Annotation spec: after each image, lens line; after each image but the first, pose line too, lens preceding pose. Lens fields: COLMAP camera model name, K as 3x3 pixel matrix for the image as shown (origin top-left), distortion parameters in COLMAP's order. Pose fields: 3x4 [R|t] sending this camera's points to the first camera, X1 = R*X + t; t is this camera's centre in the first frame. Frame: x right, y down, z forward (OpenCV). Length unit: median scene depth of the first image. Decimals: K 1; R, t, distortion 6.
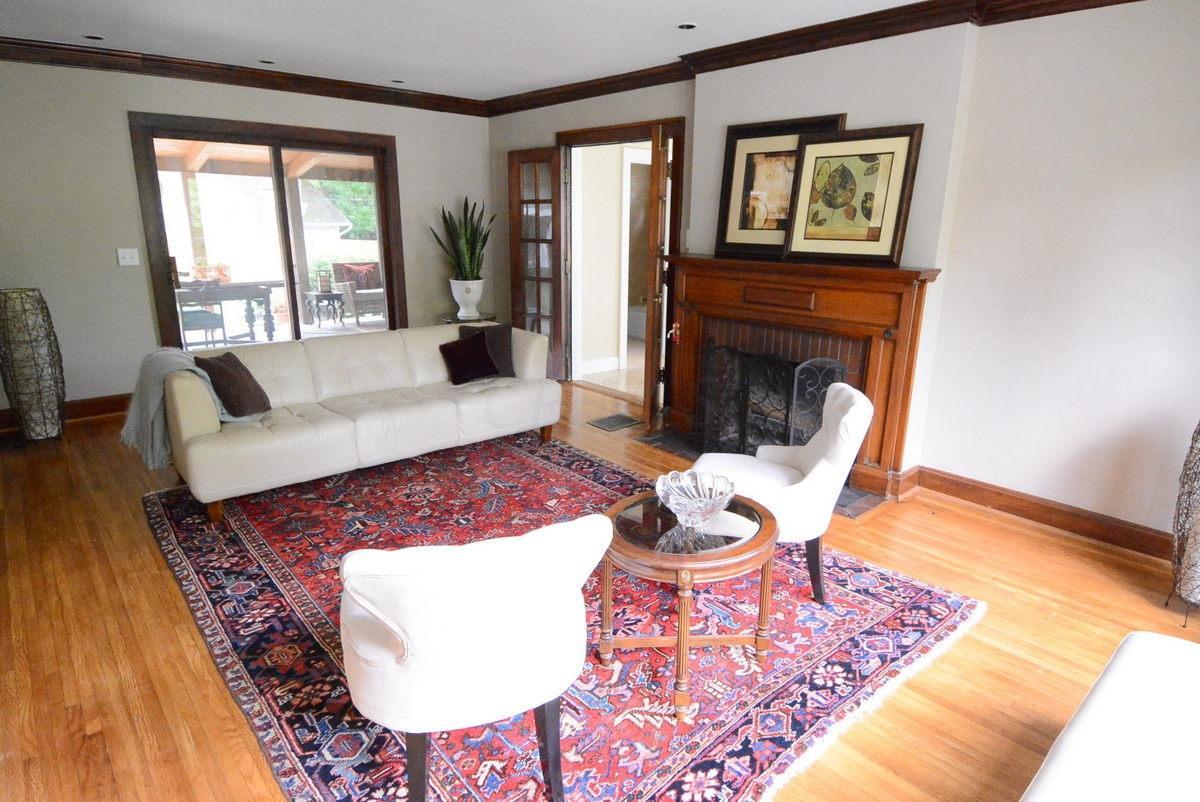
lens RADIAL K [[669.7, 0, 608.6], [0, 669.7, 402.1], [0, 0, 1]] dist [0.011729, -0.012937]
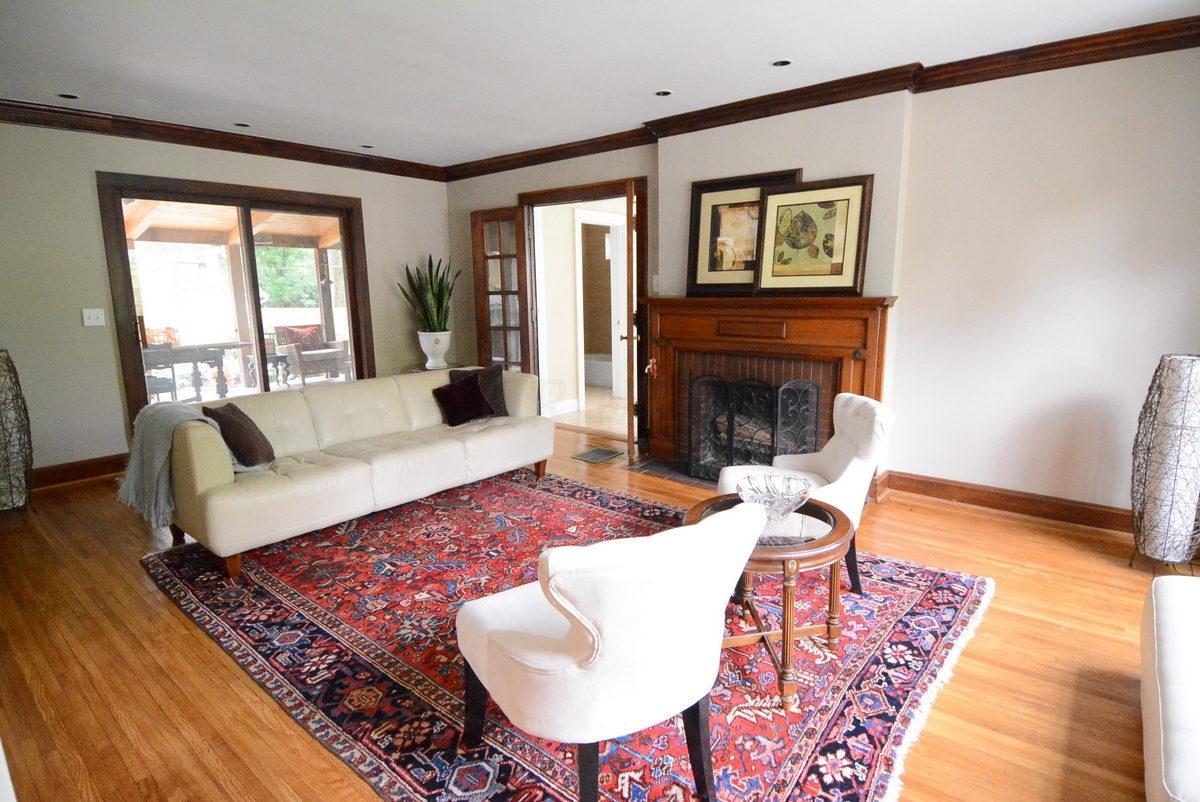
lens RADIAL K [[621.1, 0, 608.0], [0, 621.1, 398.4], [0, 0, 1]] dist [0.028108, -0.036858]
pose [[0.987646, -0.053646, 0.147235, -0.154094], [0.066206, 0.994450, -0.081771, 0.029900], [-0.142031, 0.090509, 0.985716, 0.023871]]
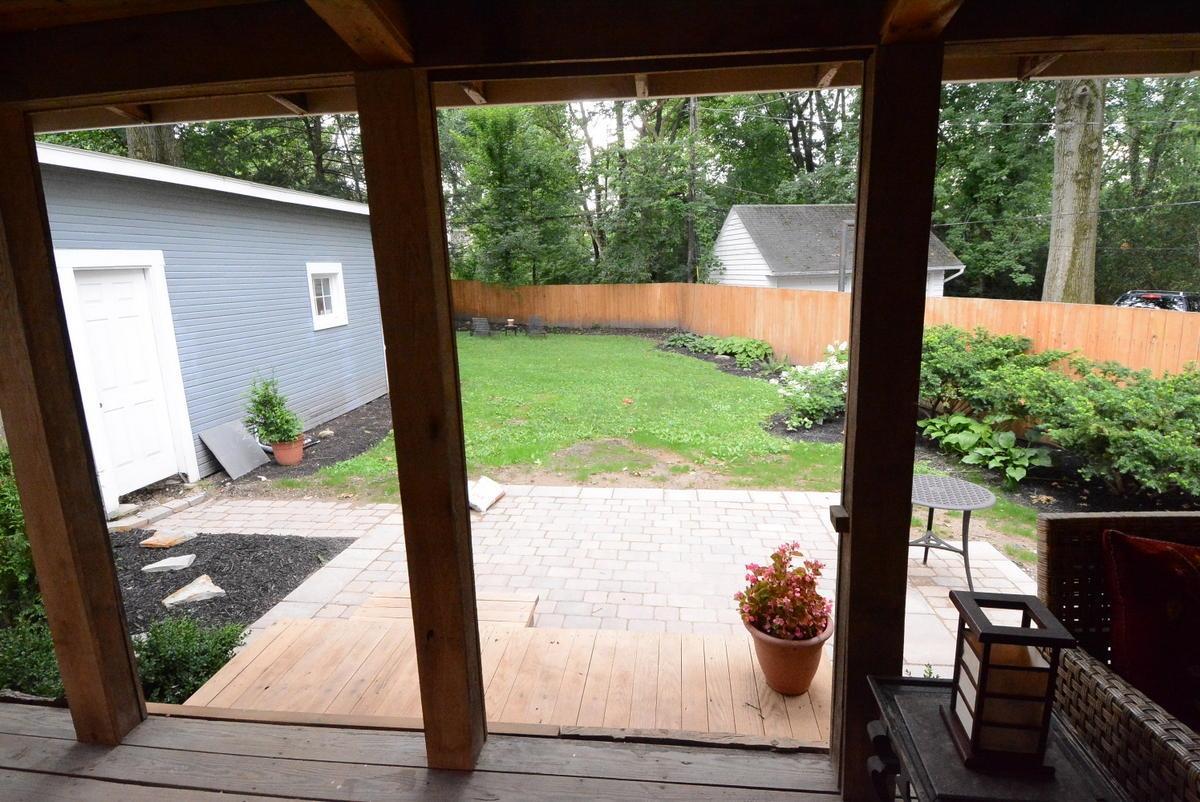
lens RADIAL K [[621.1, 0, 603.0], [0, 621.1, 393.6], [0, 0, 1]] dist [0.028108, -0.036858]
pose [[0.664782, 0.117991, -0.737661, -0.986414], [-0.159761, 0.987058, 0.013905, -0.592624], [0.729755, 0.108606, 0.675028, 2.115244]]
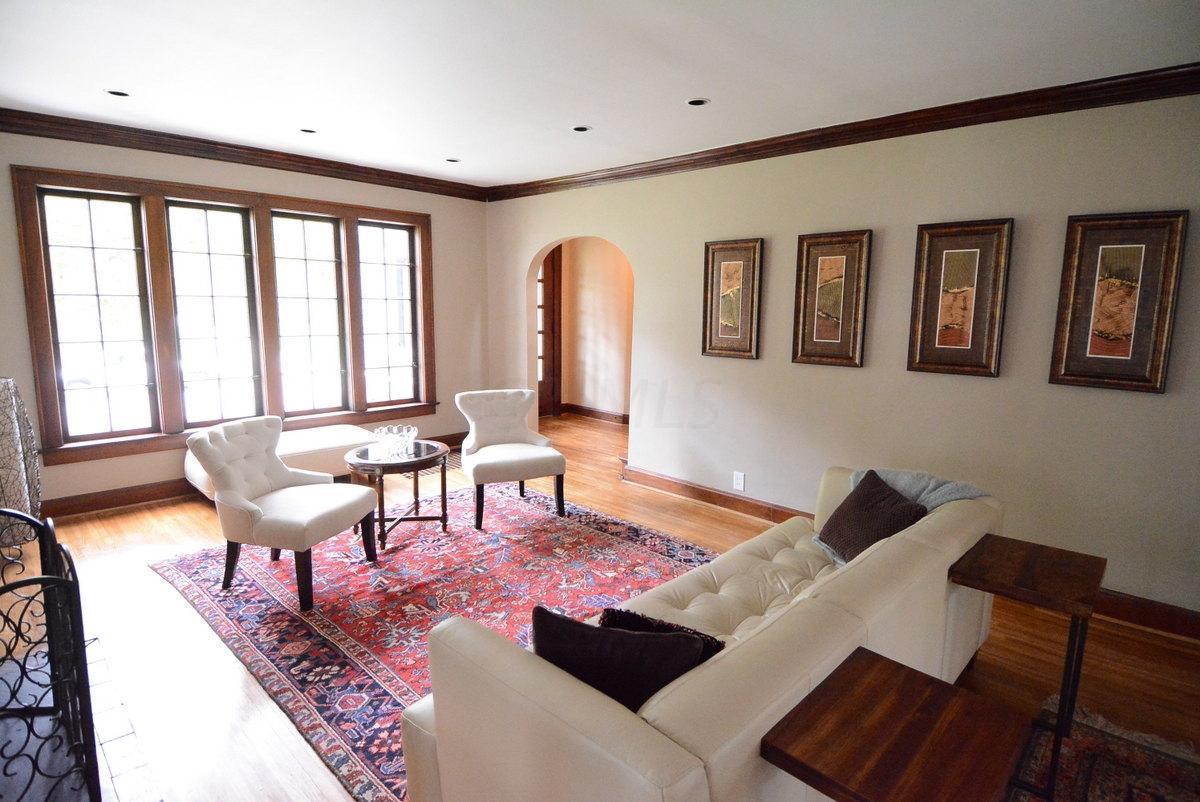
lens RADIAL K [[621.1, 0, 606.5], [0, 621.1, 390.6], [0, 0, 1]] dist [0.028108, -0.036858]
pose [[-0.996377, -0.024107, -0.081562, -0.185916], [-0.054433, 0.917608, 0.393741, -0.414435], [0.065350, 0.396754, -0.915596, 1.510083]]
